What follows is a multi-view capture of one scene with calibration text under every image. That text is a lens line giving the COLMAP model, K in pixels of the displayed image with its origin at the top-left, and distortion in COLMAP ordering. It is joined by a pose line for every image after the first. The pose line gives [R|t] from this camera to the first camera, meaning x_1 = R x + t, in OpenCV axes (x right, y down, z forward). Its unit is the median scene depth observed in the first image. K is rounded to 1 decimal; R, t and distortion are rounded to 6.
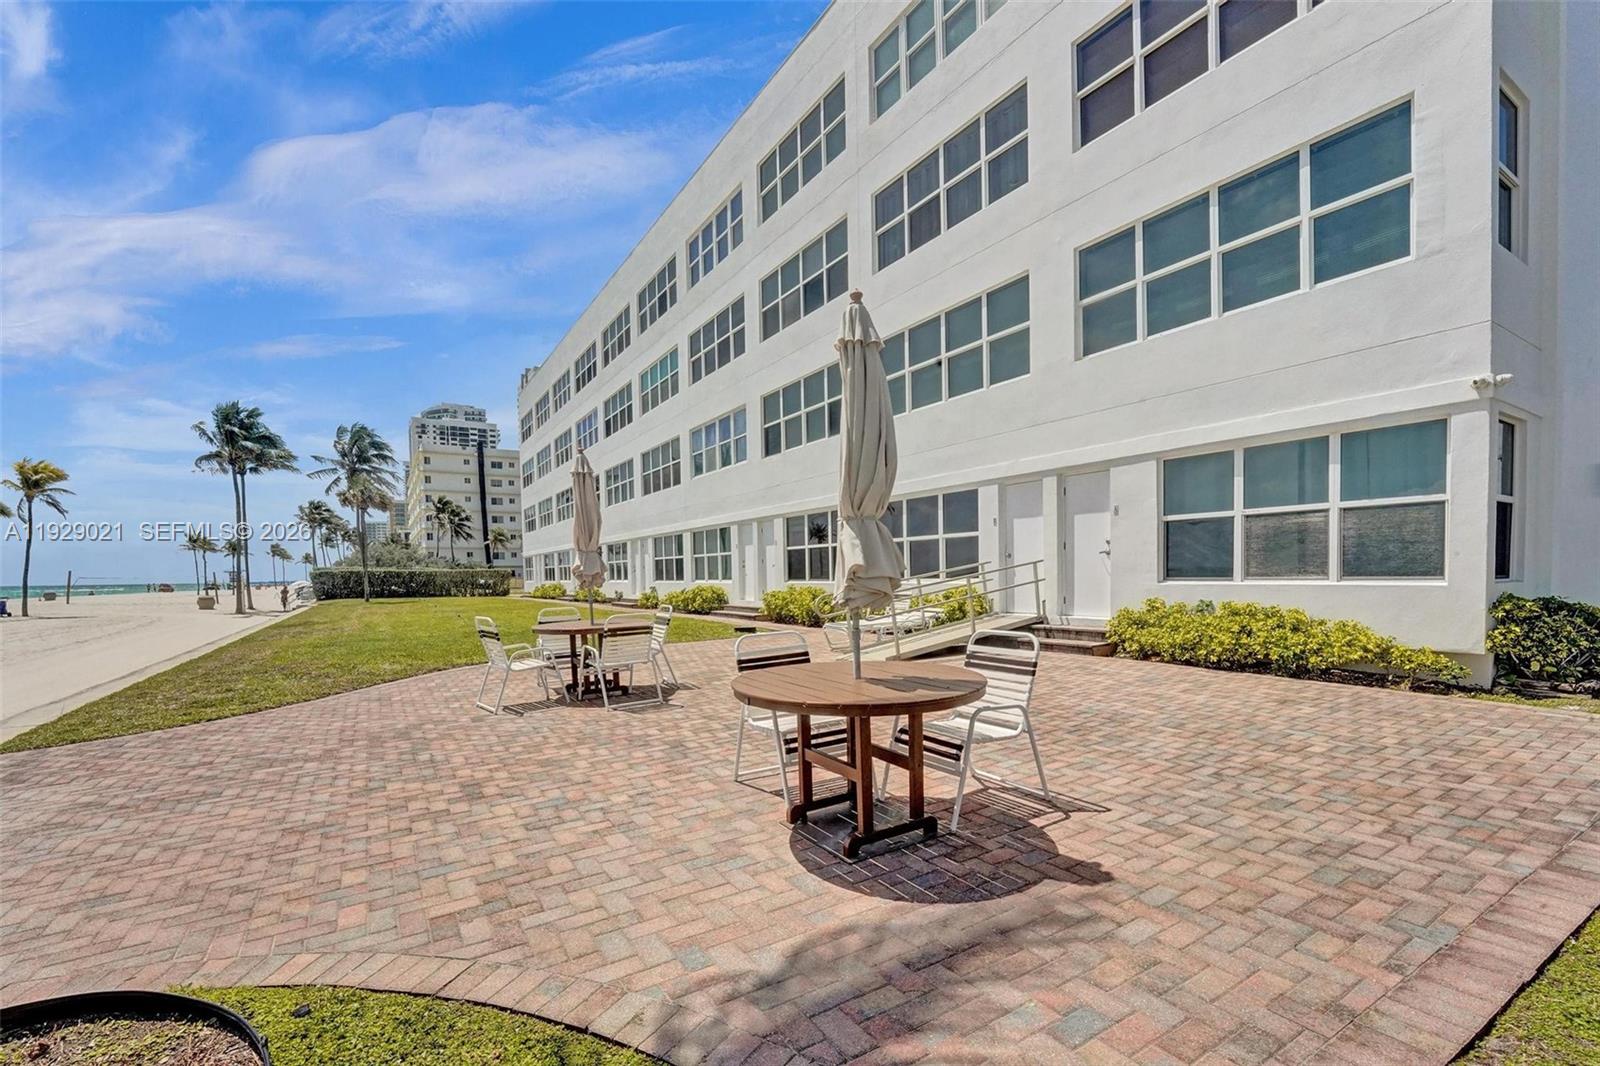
lens RADIAL K [[684.1, 0, 792.7], [0, 684.1, 527.6], [0, 0, 1]] dist [-0.030572, 0.000633]
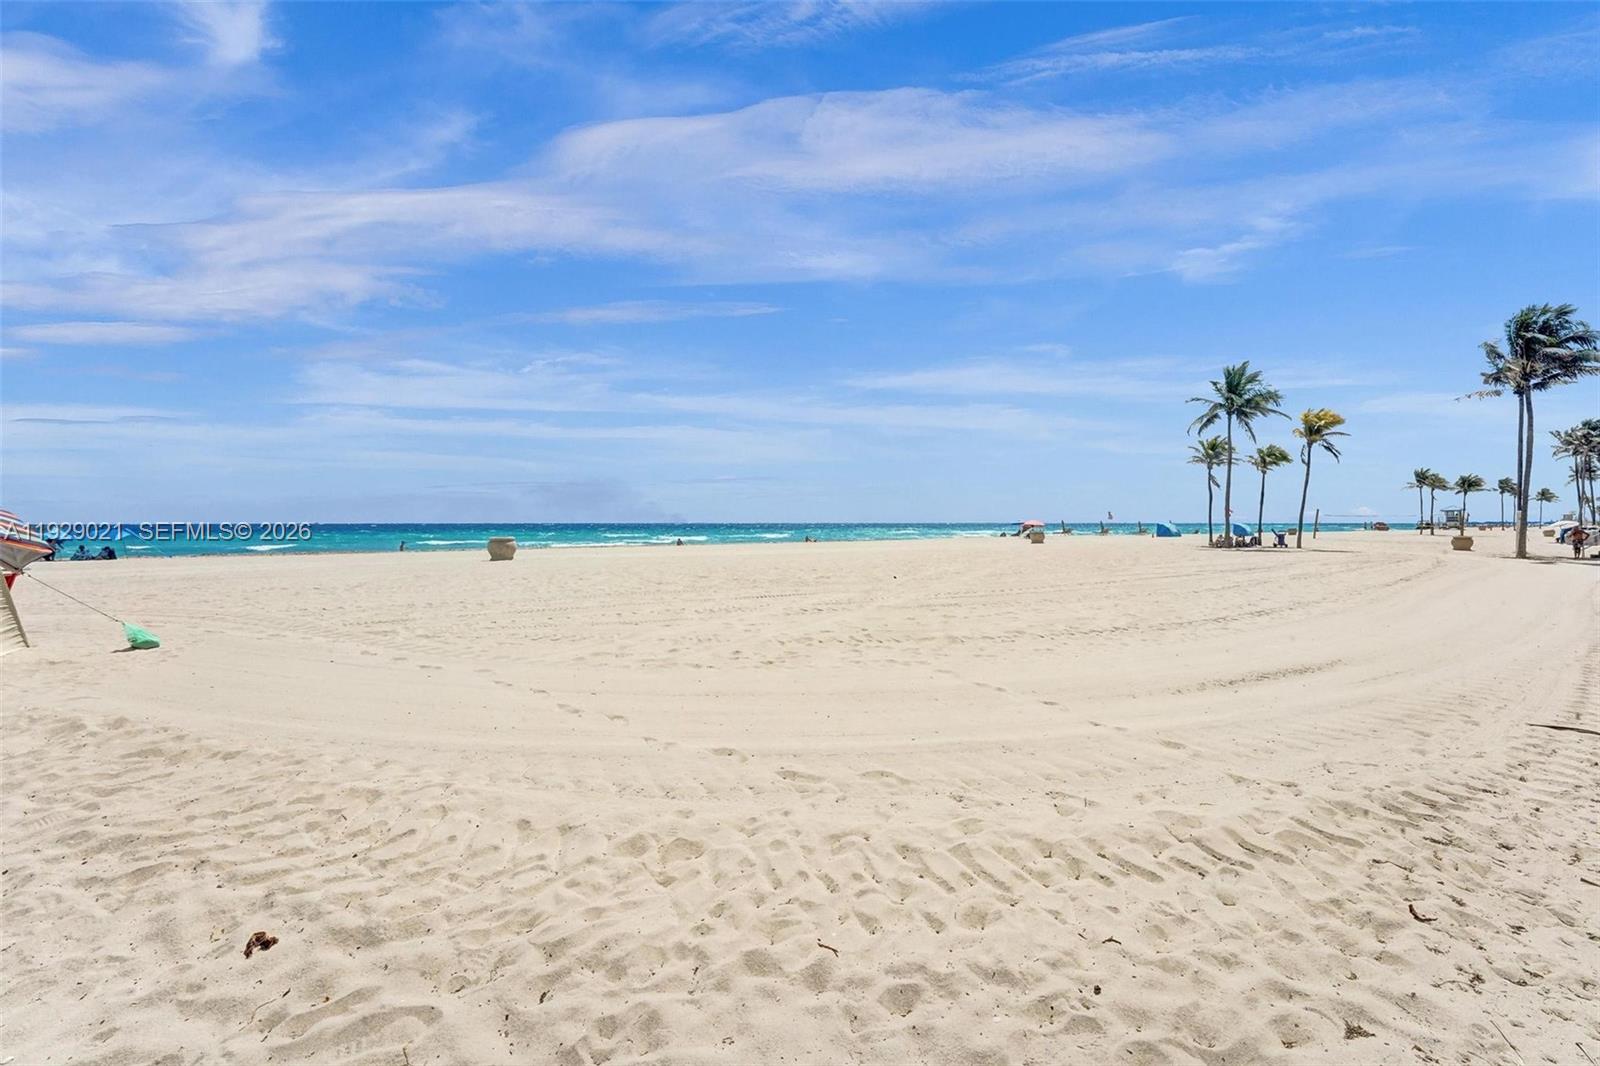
lens RADIAL K [[650.7, 0, 799.0], [0, 650.7, 466.9], [0, 0, 1]] dist [-0.014154, -0.000098]
pose [[0.998872, 0.004129, -0.047313, -0.512620], [-0.005356, 0.999652, -0.025827, 0.007367], [0.047190, 0.026051, 0.998546, -0.033489]]
